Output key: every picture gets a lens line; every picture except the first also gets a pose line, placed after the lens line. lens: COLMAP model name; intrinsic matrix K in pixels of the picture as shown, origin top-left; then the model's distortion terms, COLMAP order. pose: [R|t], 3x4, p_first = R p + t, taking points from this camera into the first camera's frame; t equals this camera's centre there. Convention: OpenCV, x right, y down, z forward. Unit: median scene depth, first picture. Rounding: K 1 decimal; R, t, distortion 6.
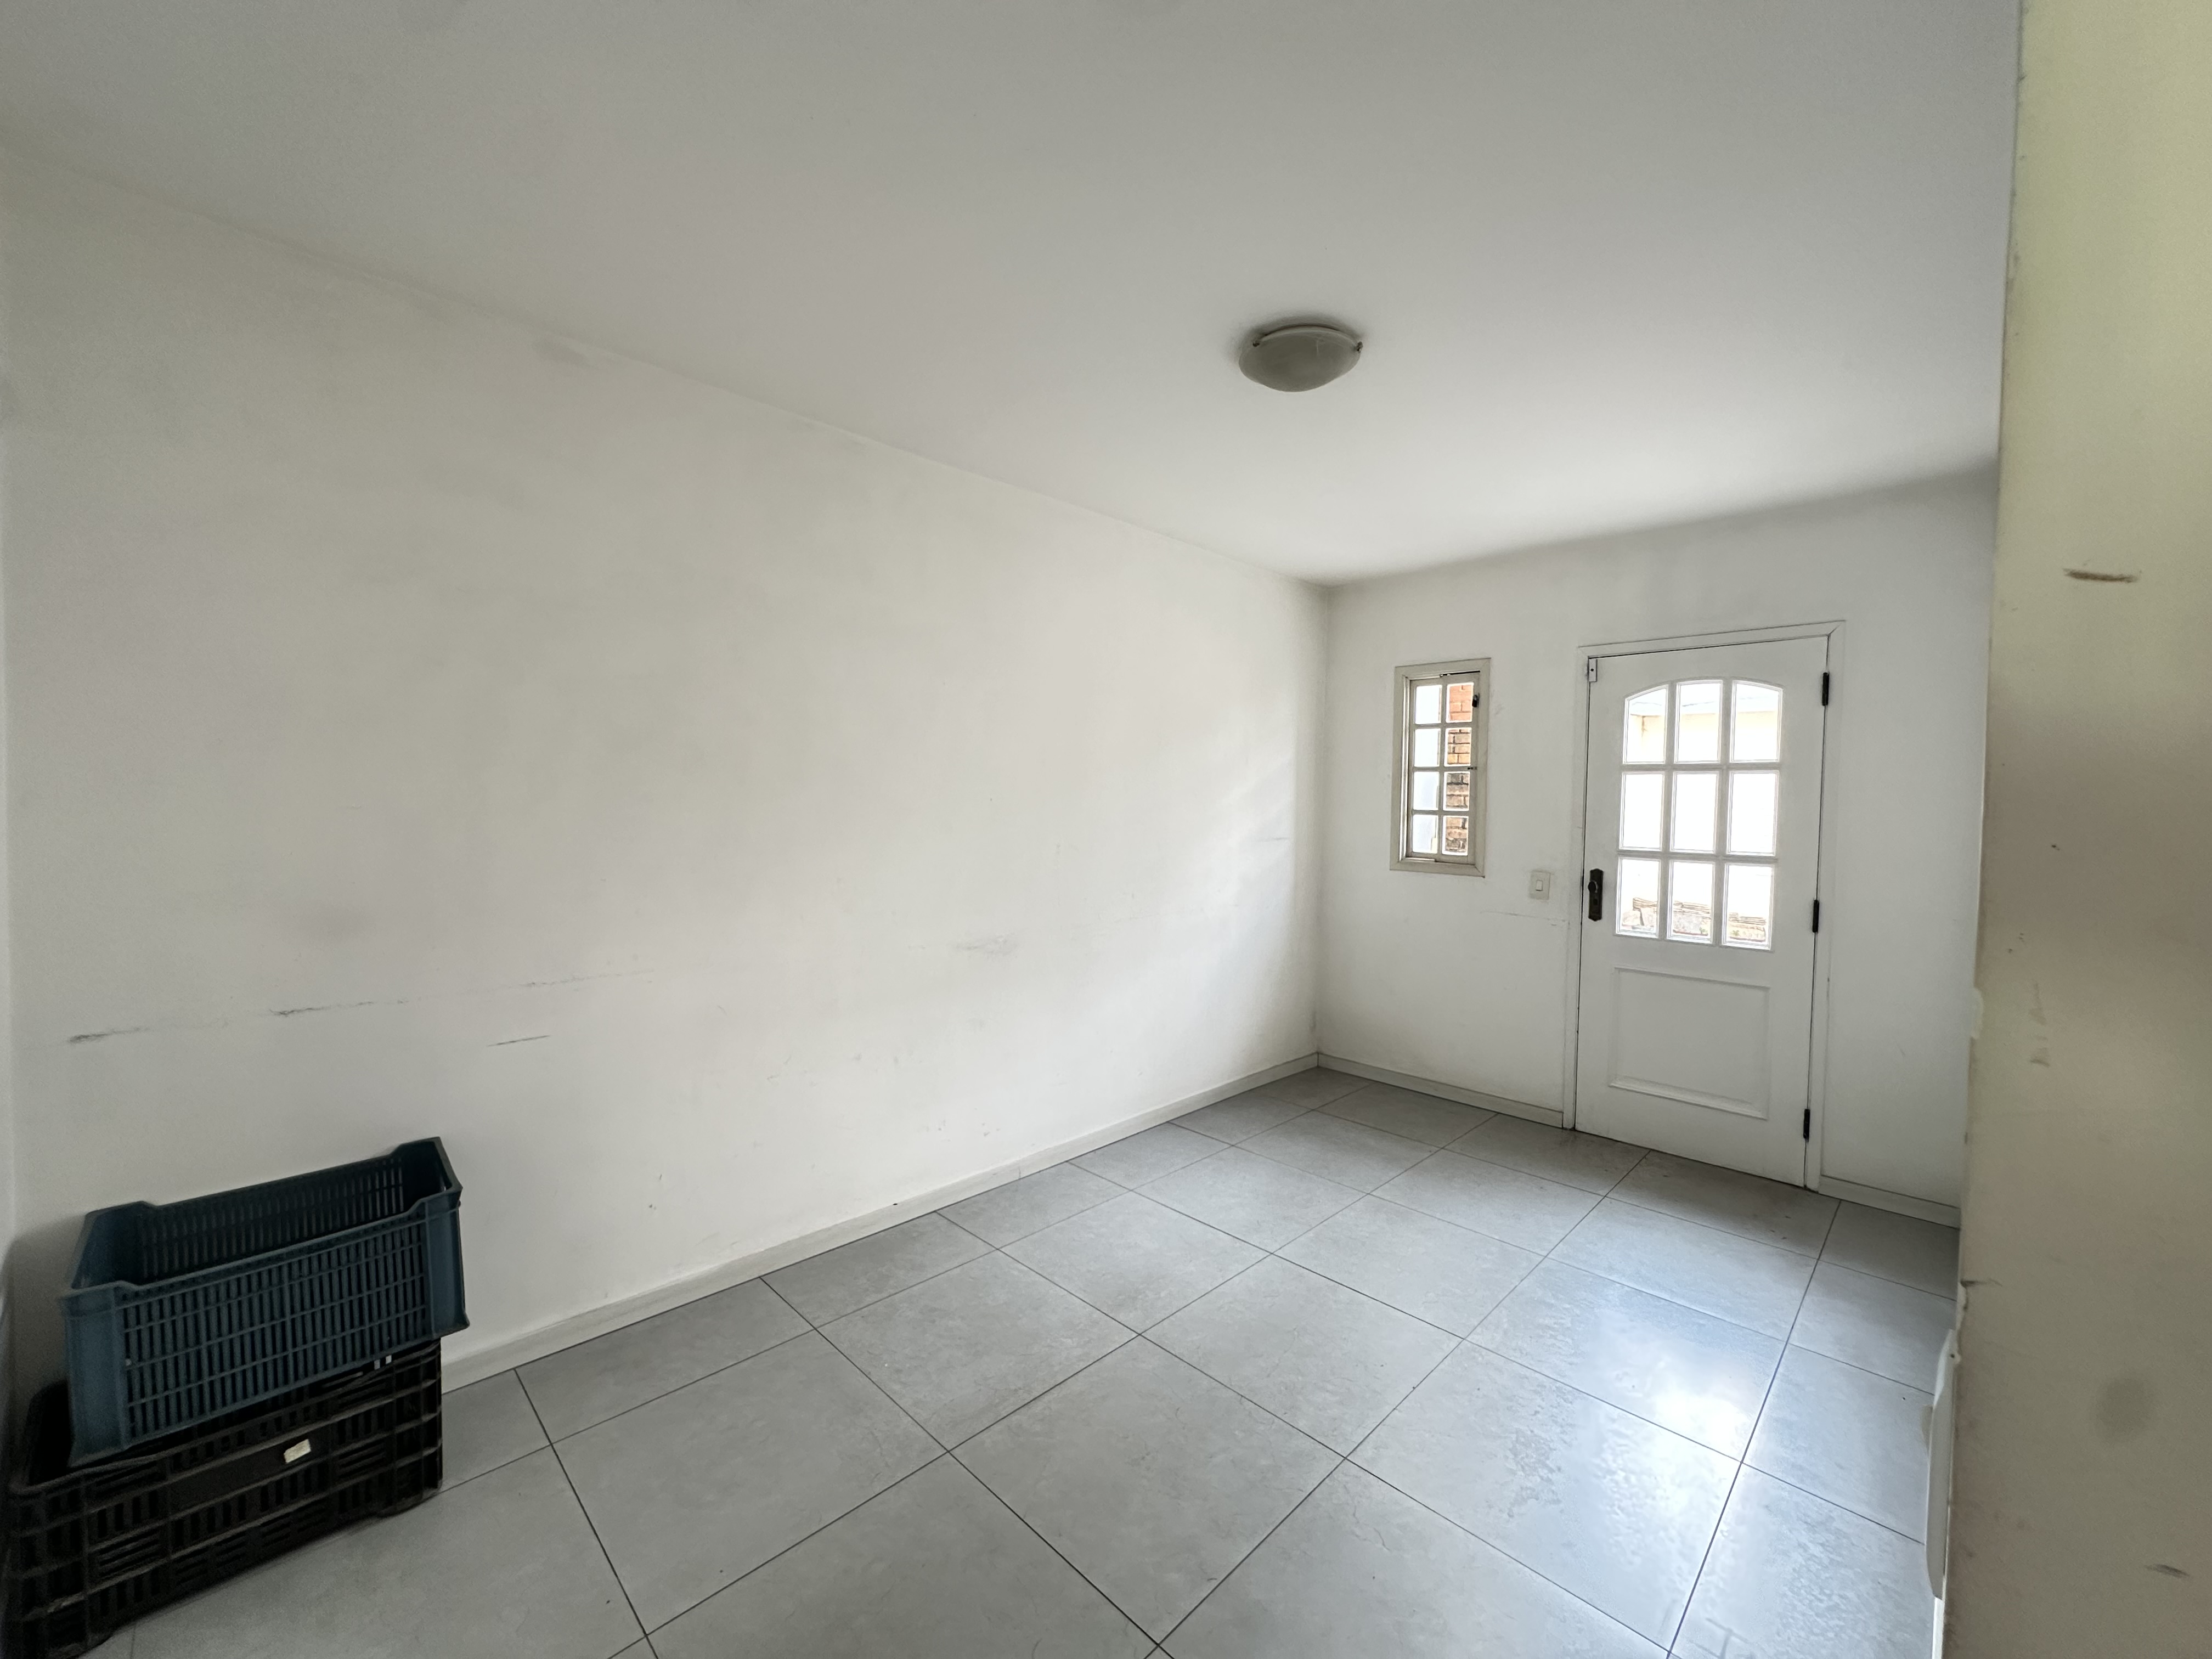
lens RADIAL K [[882.6, 0, 1106.6], [0, 882.6, 830.6], [0, 0, 1]] dist [-0.006766, 0.001907]
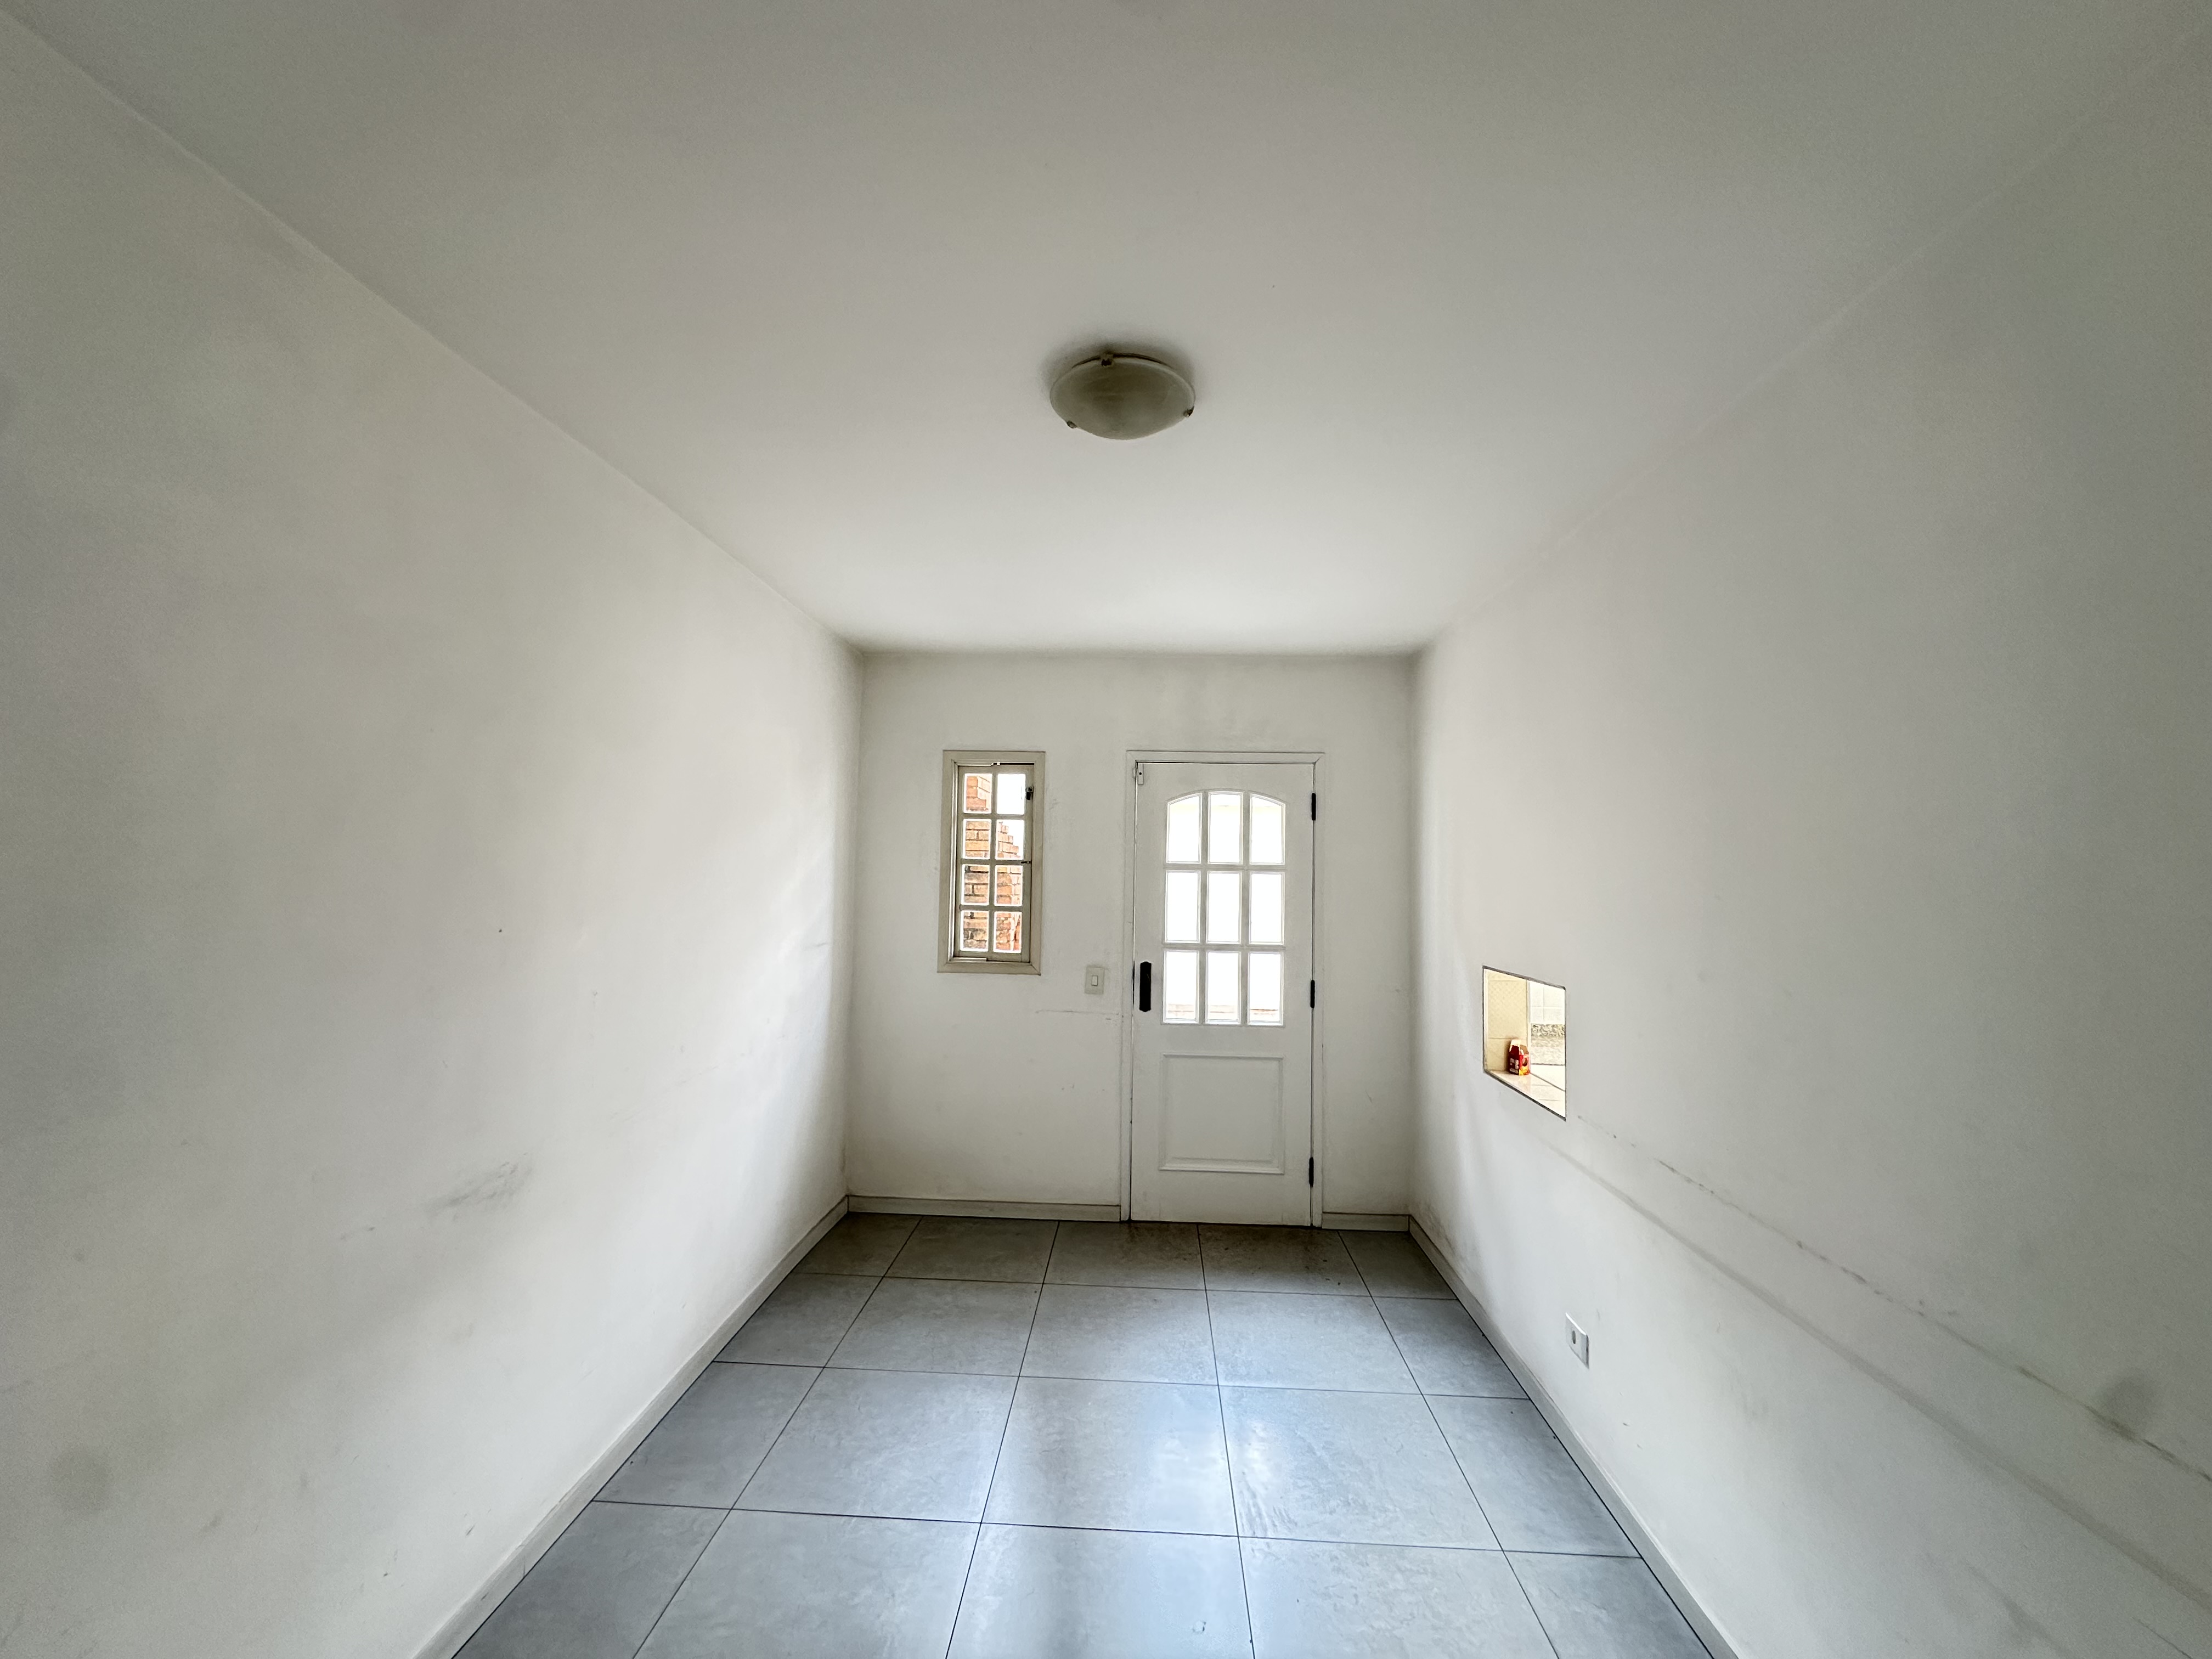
lens RADIAL K [[882.6, 0, 1106.6], [0, 882.6, 830.6], [0, 0, 1]] dist [-0.006766, 0.001907]
pose [[0.740087, 0.028543, 0.671905, -0.193875], [0.018162, 0.997886, -0.062397, -0.048988], [-0.672266, 0.058382, 0.738004, 0.251849]]
